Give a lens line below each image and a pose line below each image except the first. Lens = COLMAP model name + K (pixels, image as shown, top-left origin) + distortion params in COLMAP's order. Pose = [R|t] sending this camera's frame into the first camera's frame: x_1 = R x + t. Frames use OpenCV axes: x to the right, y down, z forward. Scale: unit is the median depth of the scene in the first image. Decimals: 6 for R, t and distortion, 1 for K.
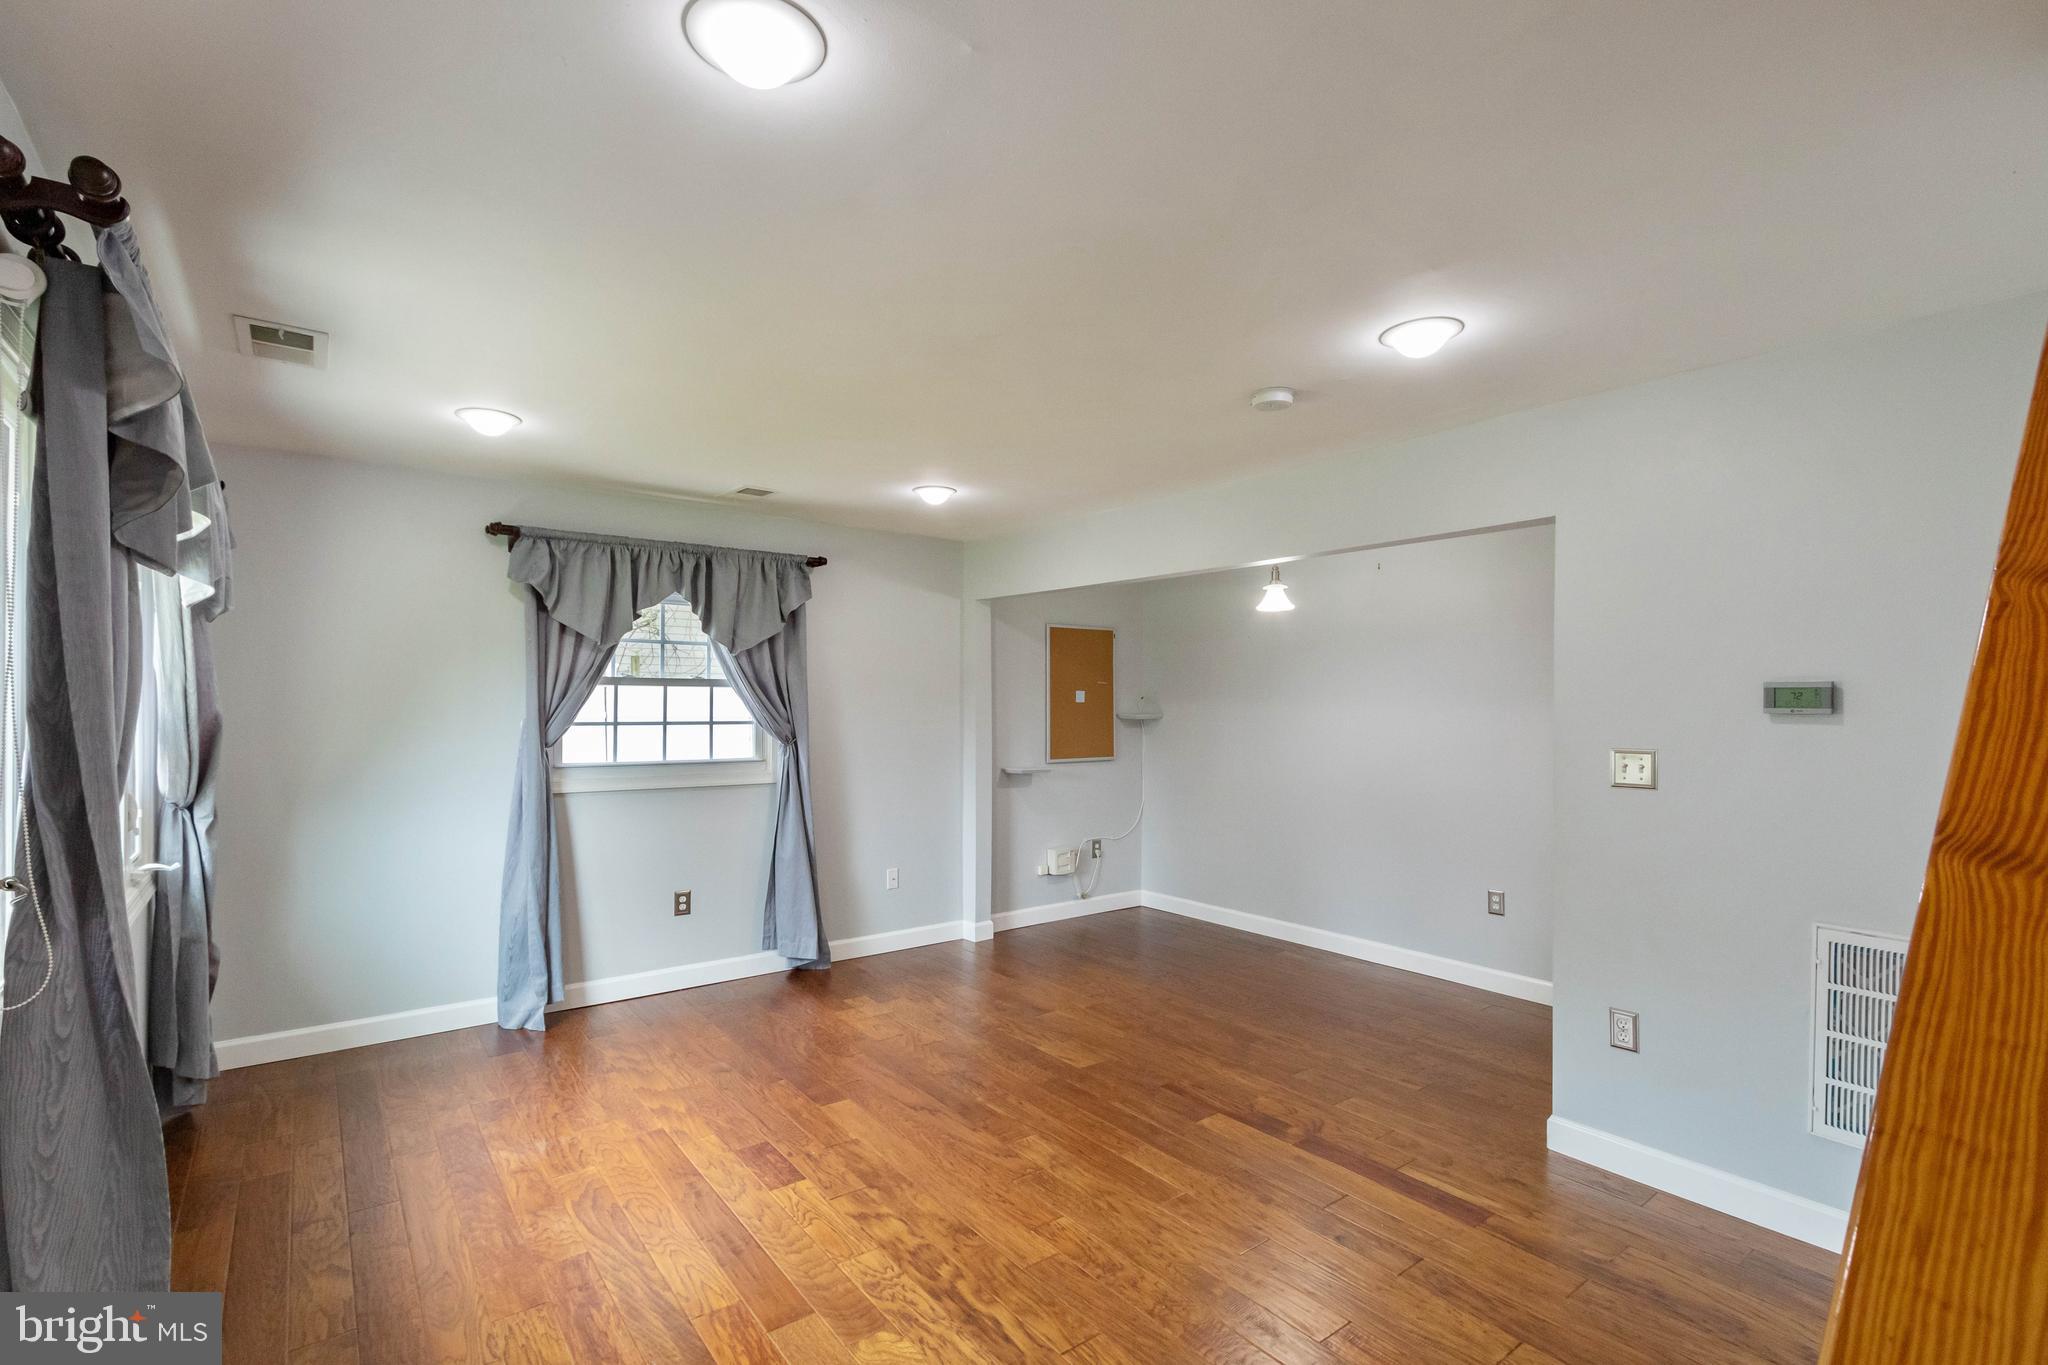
lens RADIAL K [[955.7, 0, 1006.2], [0, 955.7, 701.7], [0, 0, 1]] dist [0.001837, -0.000072]
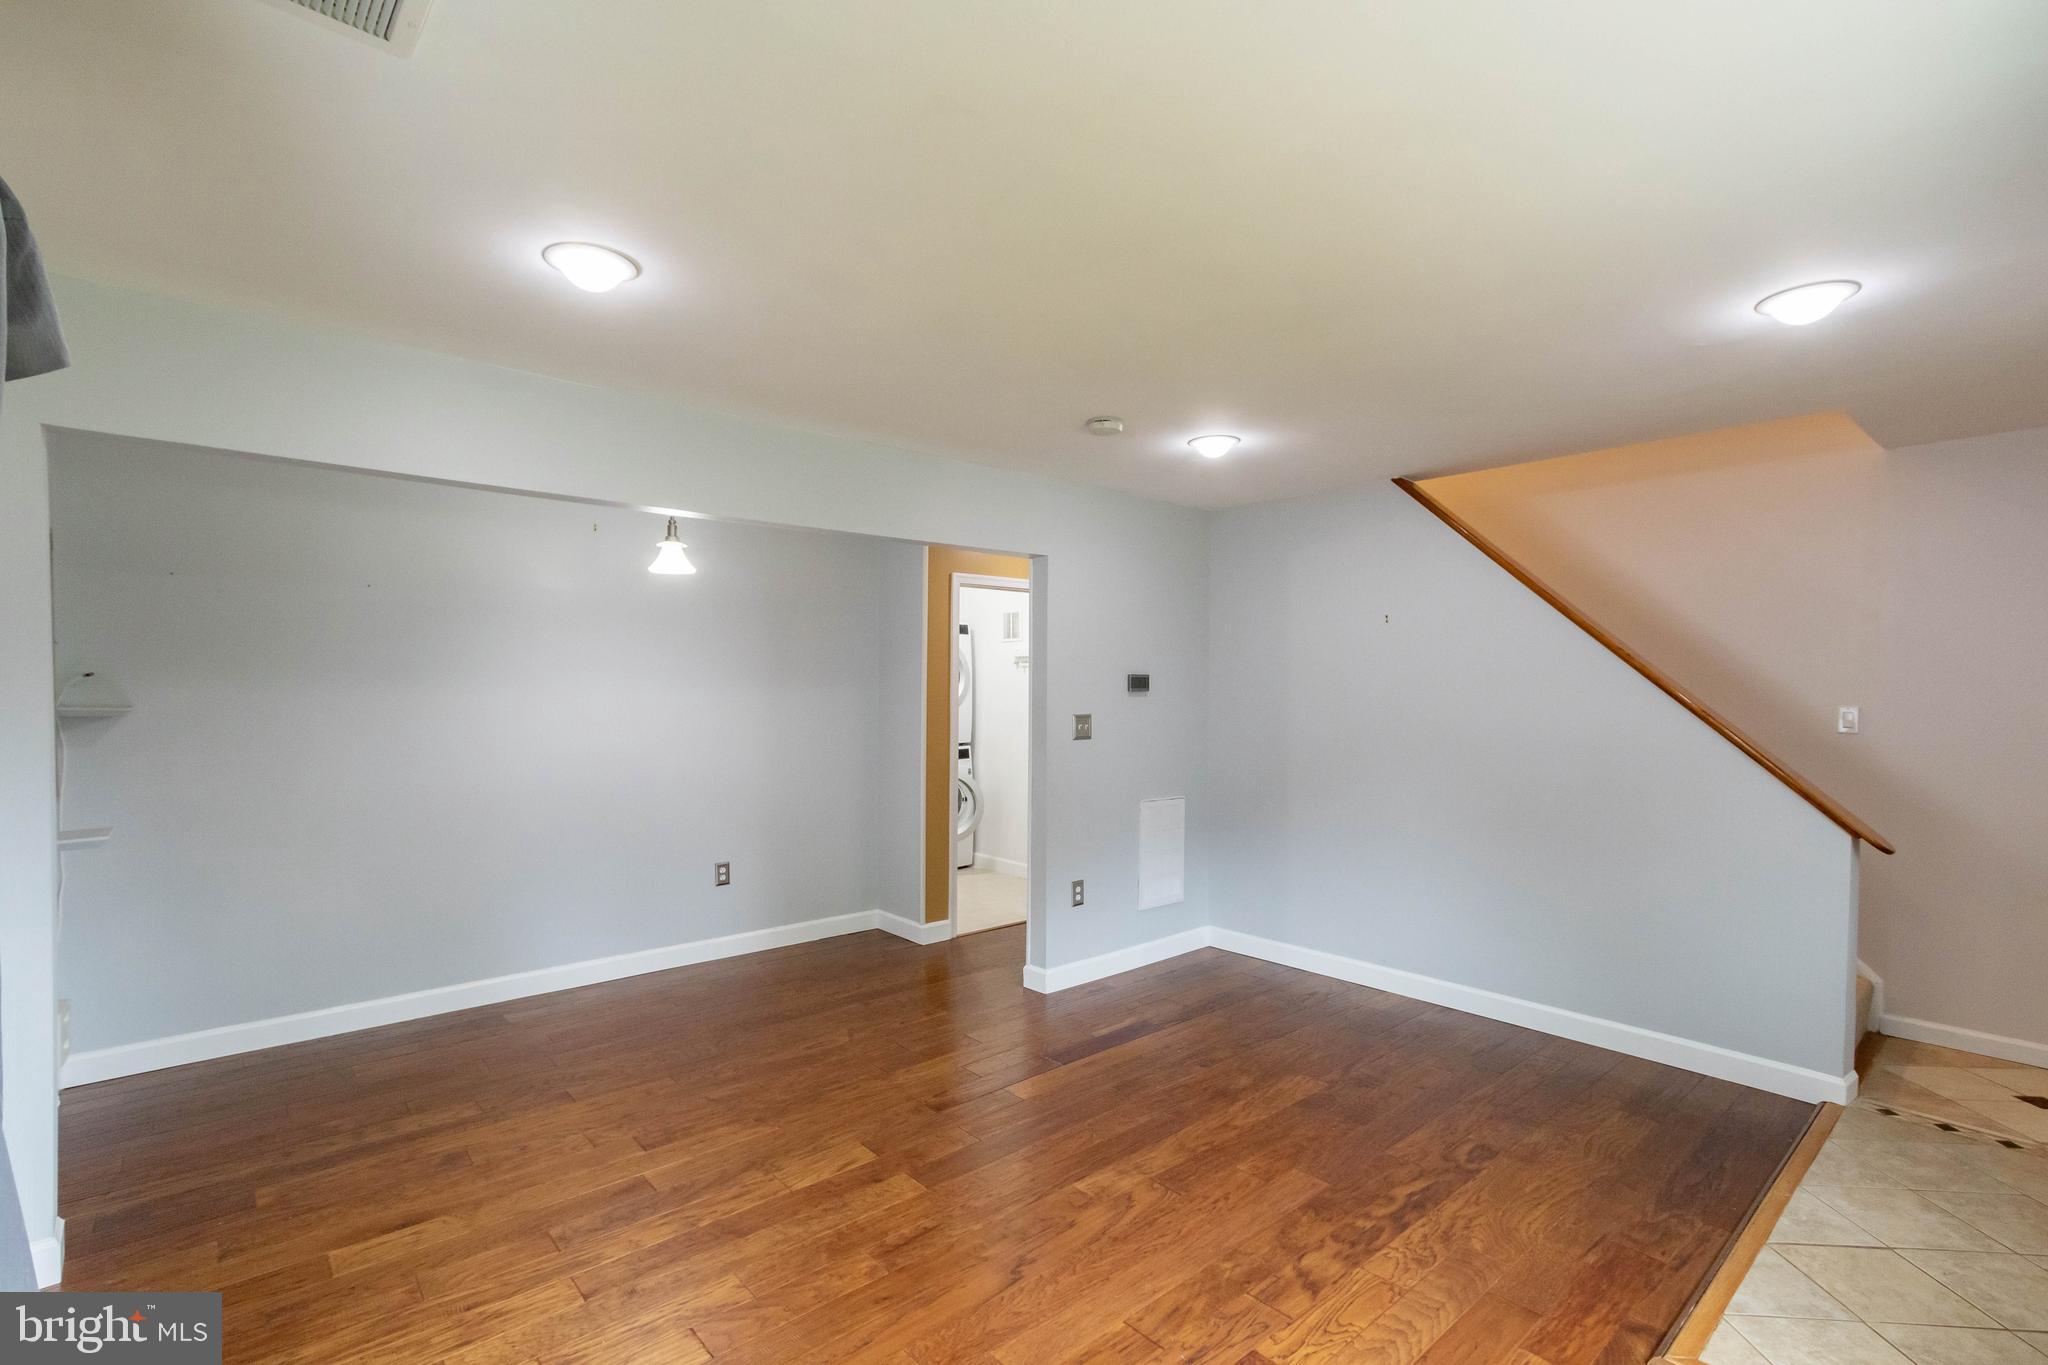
lens RADIAL K [[955.7, 0, 1006.2], [0, 955.7, 701.7], [0, 0, 1]] dist [0.001837, -0.000072]
pose [[-0.082650, -0.020475, 0.996368, -0.882136], [-0.000168, 0.999789, 0.020531, -0.001554], [-0.996579, 0.001529, -0.082636, 1.220228]]
